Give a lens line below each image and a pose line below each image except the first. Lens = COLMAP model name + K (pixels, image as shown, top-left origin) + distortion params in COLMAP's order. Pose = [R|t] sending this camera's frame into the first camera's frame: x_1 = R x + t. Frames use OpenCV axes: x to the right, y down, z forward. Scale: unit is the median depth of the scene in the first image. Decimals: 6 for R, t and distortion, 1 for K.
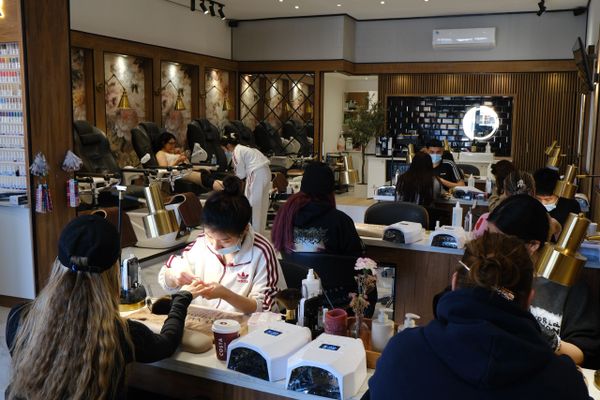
lens RADIAL K [[603.5, 0, 299.2], [0, 603.5, 199.2], [0, 0, 1]] dist [-0.009435, 0.000000]
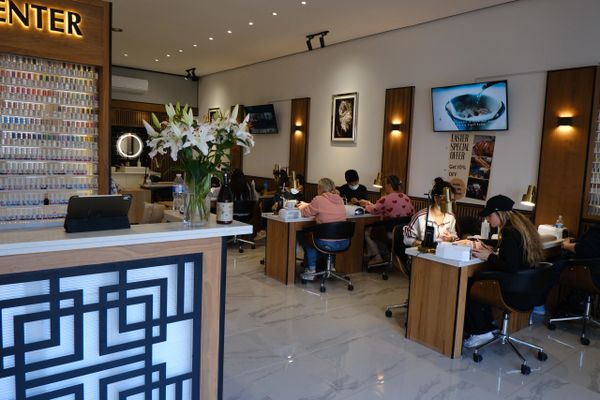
lens RADIAL K [[456.1, 0, 301.0], [0, 456.1, 201.1], [0, 0, 1]] dist [-0.058965, -0.002649]
pose [[0.442810, -0.086618, 0.892422, -0.656004], [0.078574, 0.995242, 0.057610, -0.038160], [-0.893166, 0.044611, 0.447509, 0.260820]]
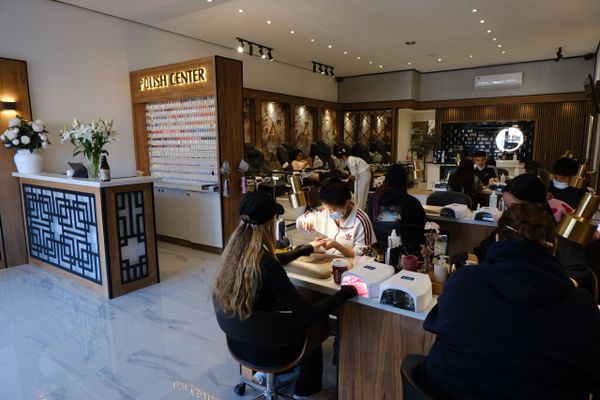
lens RADIAL K [[382.4, 0, 302.2], [0, 382.4, 200.3], [0, 0, 1]] dist [0.009112, 0.004445]
pose [[0.980607, 0.009537, -0.195751, -0.007562], [-0.006314, 0.999834, 0.017086, 0.009245], [0.195882, -0.015519, 0.980505, -0.004848]]
